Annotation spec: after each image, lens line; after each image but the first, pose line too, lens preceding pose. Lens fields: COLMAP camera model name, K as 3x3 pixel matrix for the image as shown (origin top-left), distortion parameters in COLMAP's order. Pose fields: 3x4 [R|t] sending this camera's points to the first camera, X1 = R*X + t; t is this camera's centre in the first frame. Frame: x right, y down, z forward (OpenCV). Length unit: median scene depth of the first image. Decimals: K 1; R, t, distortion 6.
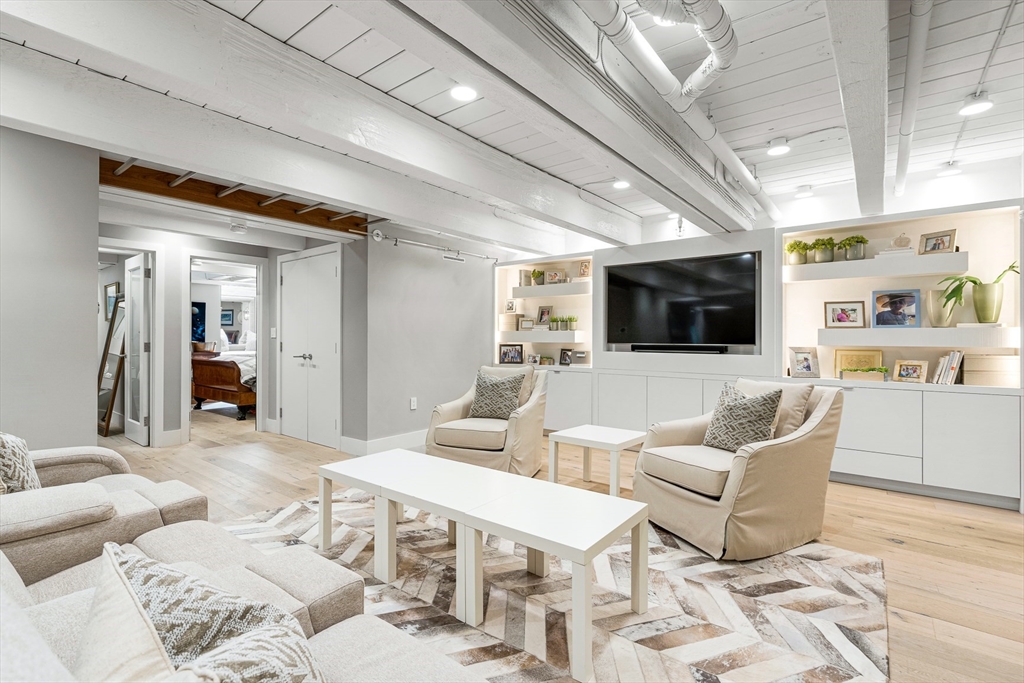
lens RADIAL K [[467.2, 0, 510.3], [0, 467.2, 339.3], [0, 0, 1]] dist [-0.001111, -0.000100]
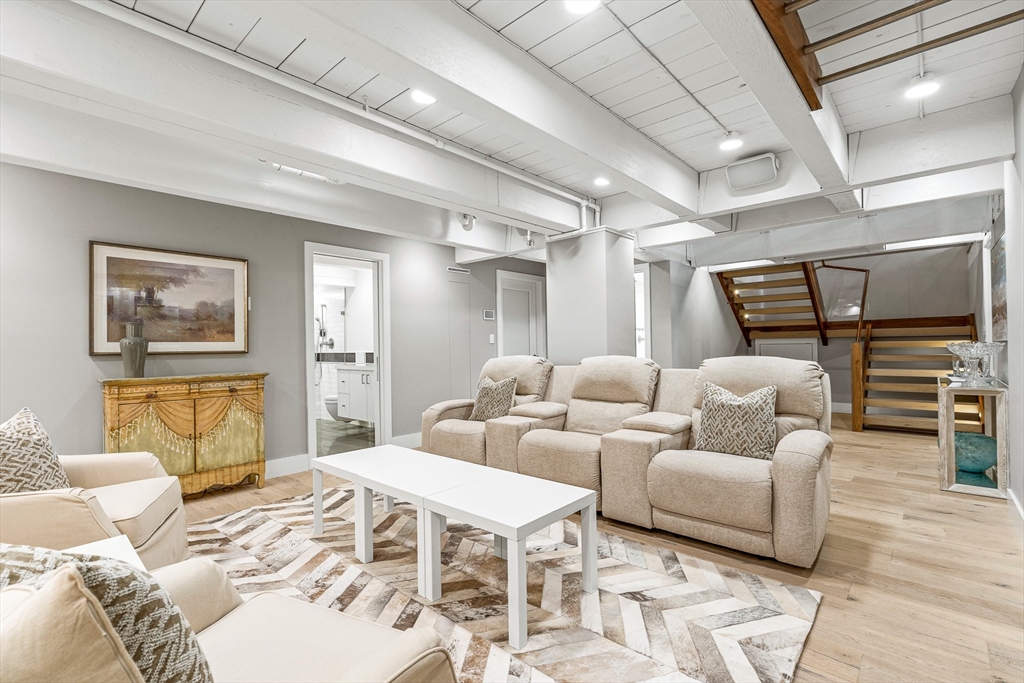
lens RADIAL K [[467.2, 0, 513.0], [0, 467.2, 342.6], [0, 0, 1]] dist [-0.001111, -0.000100]
pose [[-0.997559, 0.016632, 0.067823, -0.303443], [0.016371, 0.999856, -0.004407, 0.010800], [-0.067887, -0.003286, -0.997688, 1.716080]]
